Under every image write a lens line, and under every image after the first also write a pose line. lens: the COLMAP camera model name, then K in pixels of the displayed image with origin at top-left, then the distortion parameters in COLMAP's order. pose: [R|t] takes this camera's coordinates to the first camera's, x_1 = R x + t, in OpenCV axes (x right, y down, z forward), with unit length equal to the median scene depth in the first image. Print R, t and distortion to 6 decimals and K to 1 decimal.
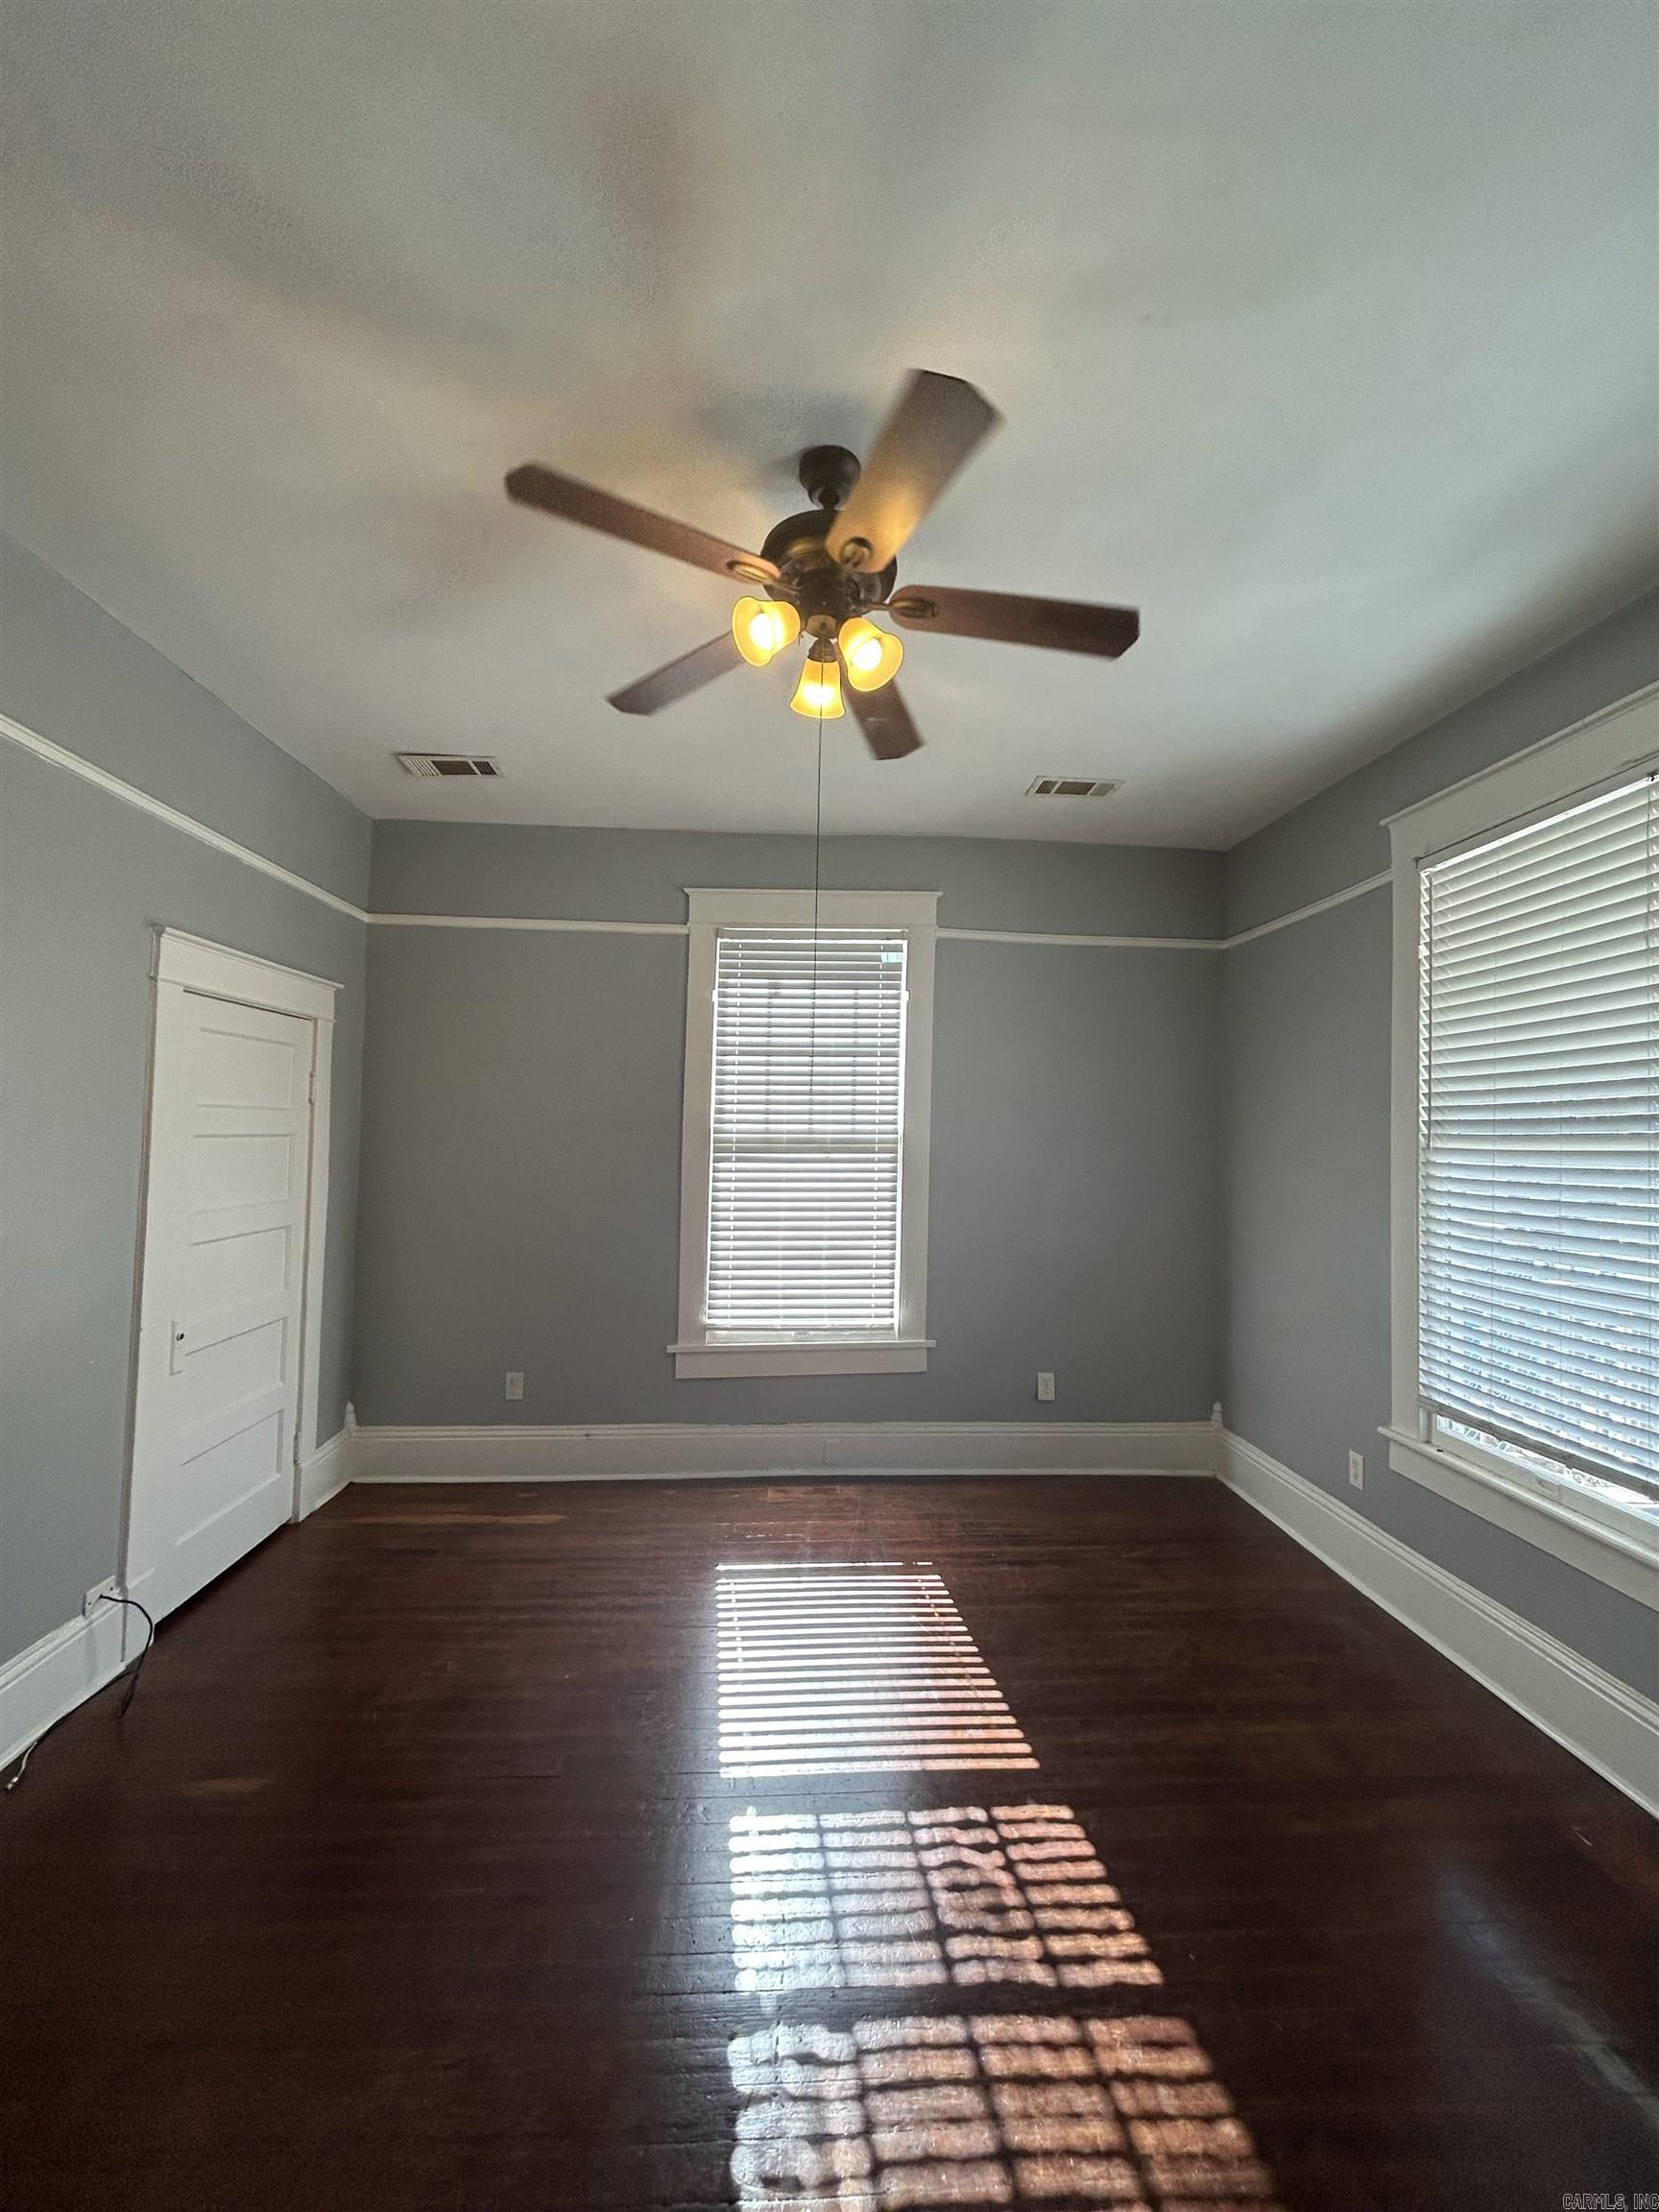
lens RADIAL K [[886.8, 0, 828.7], [0, 886.8, 1109.5], [0, 0, 1]] dist [0.002308, 0.000166]
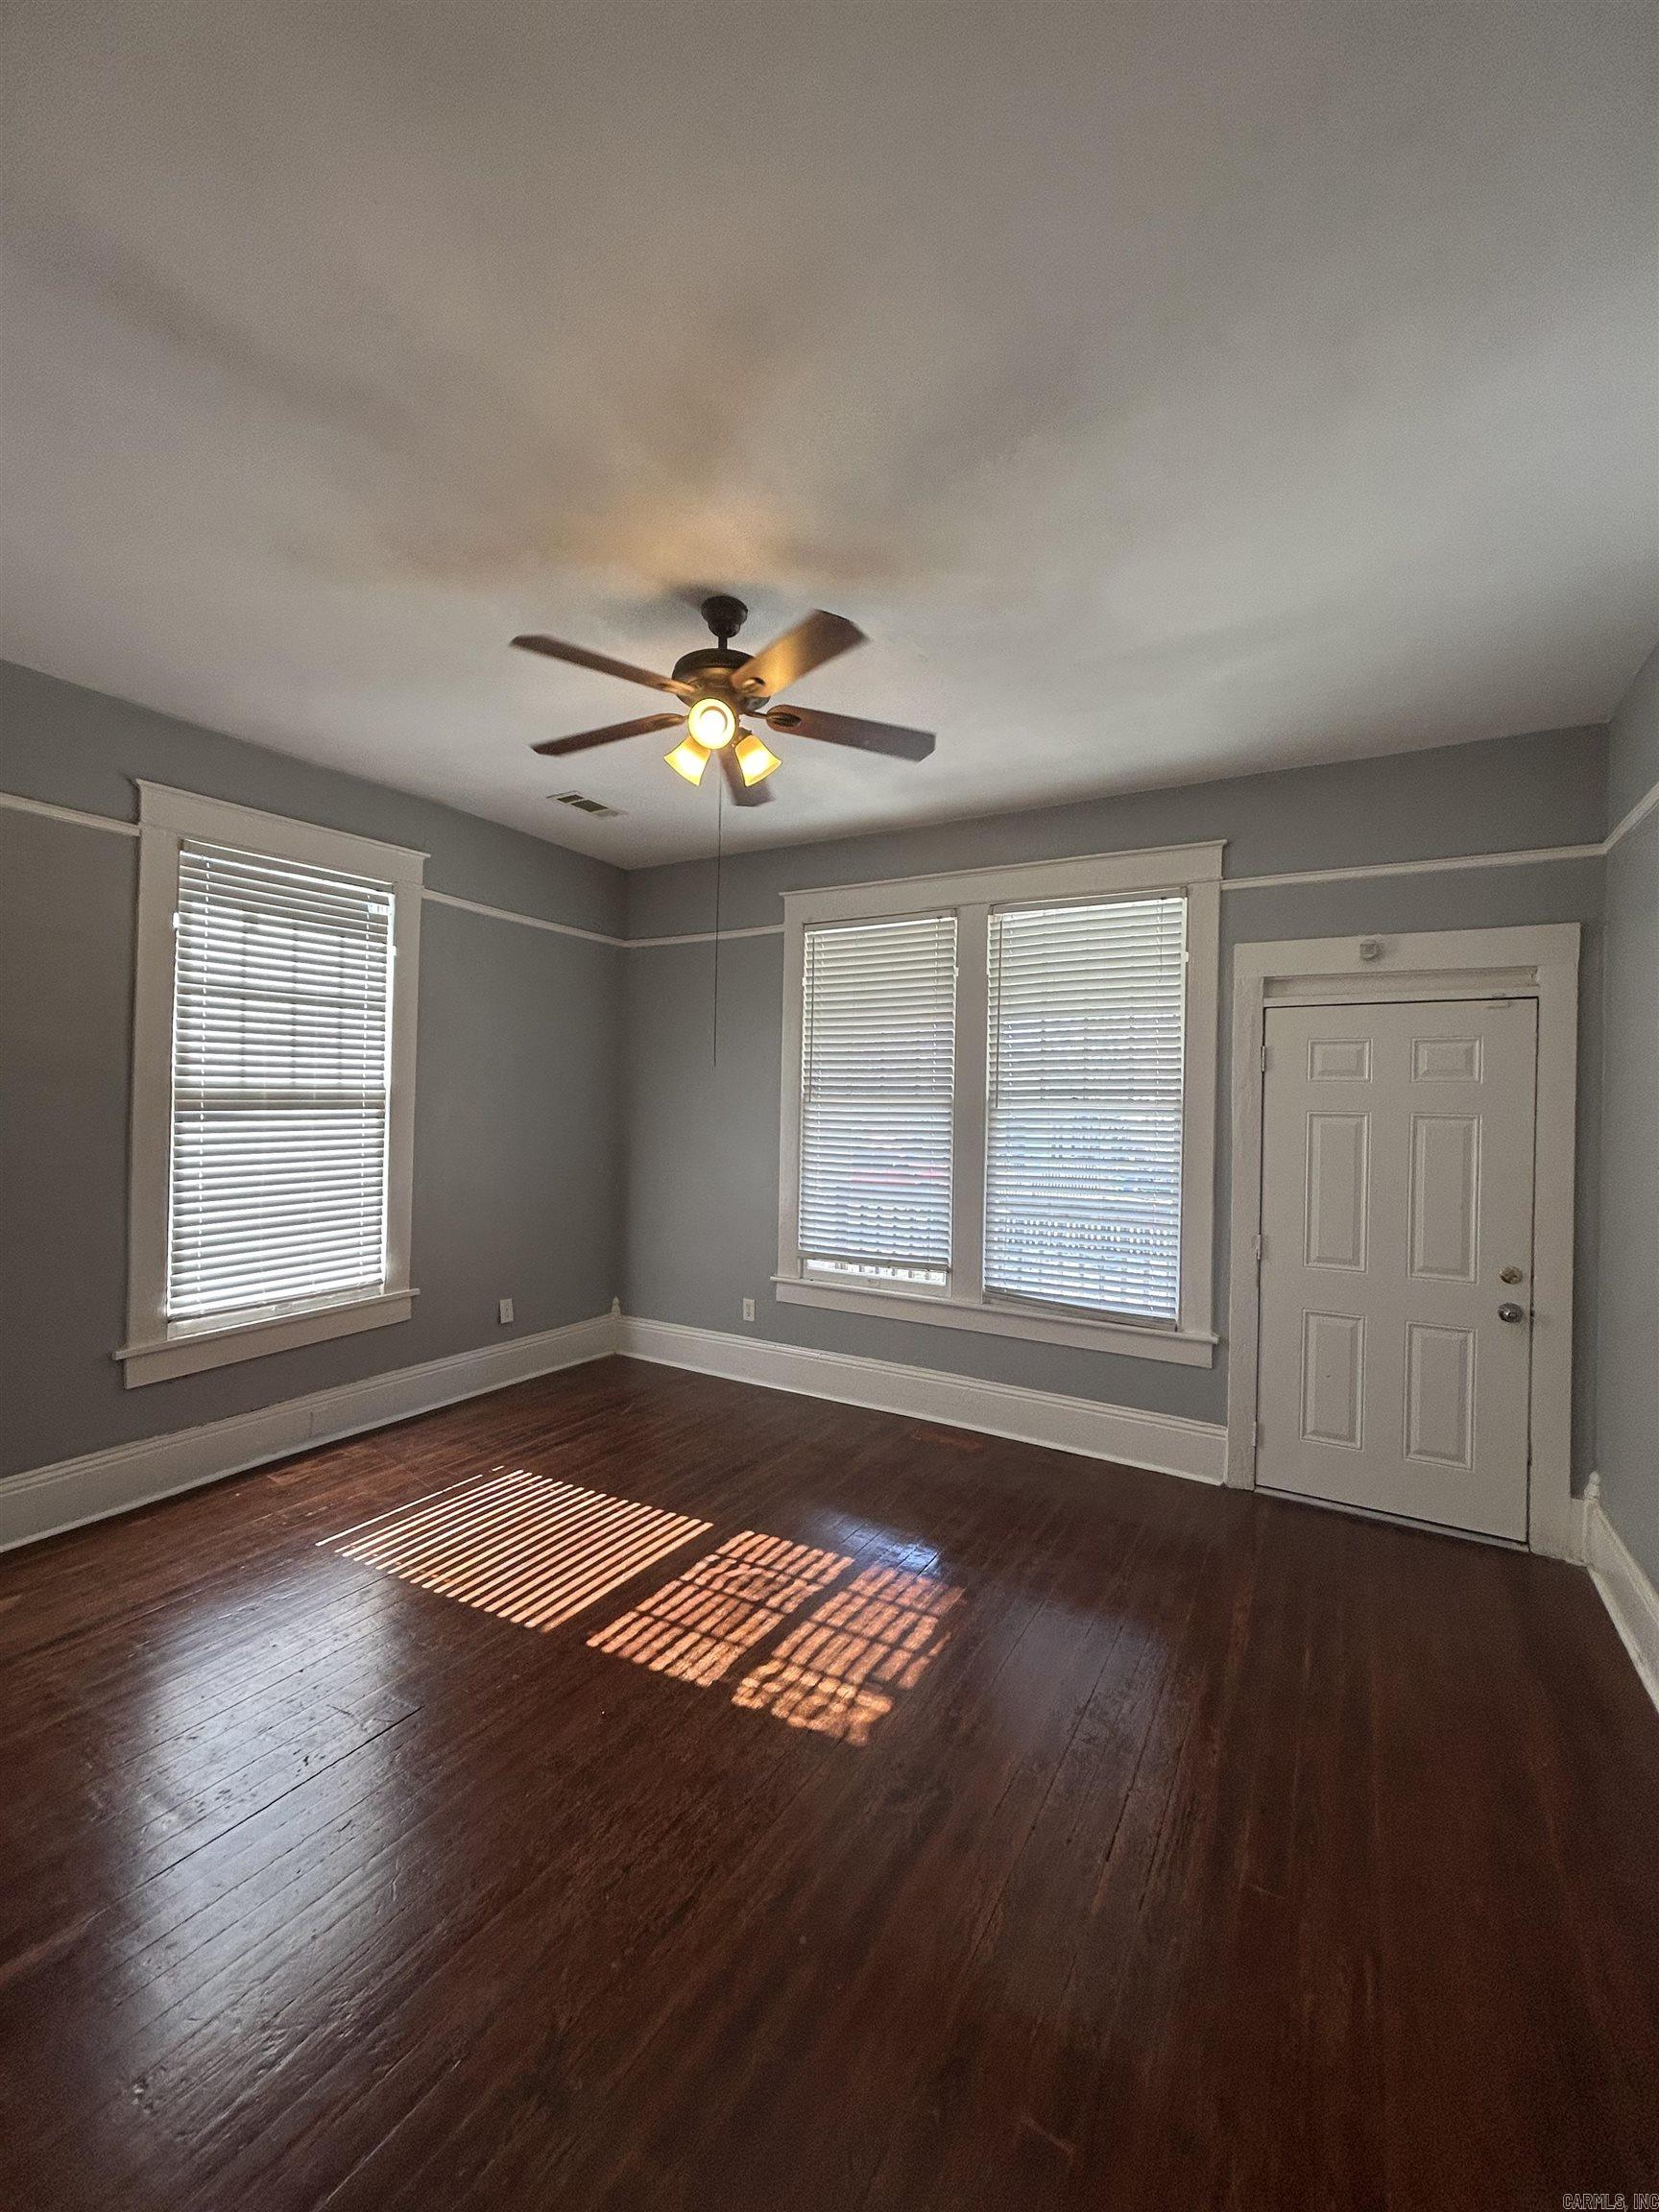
lens RADIAL K [[886.8, 0, 828.7], [0, 886.8, 1109.5], [0, 0, 1]] dist [0.002308, 0.000166]
pose [[0.561073, -0.011386, 0.827688, -0.491556], [-0.034162, 0.998735, 0.036898, -0.003770], [-0.827061, -0.048978, 0.559975, 0.029139]]
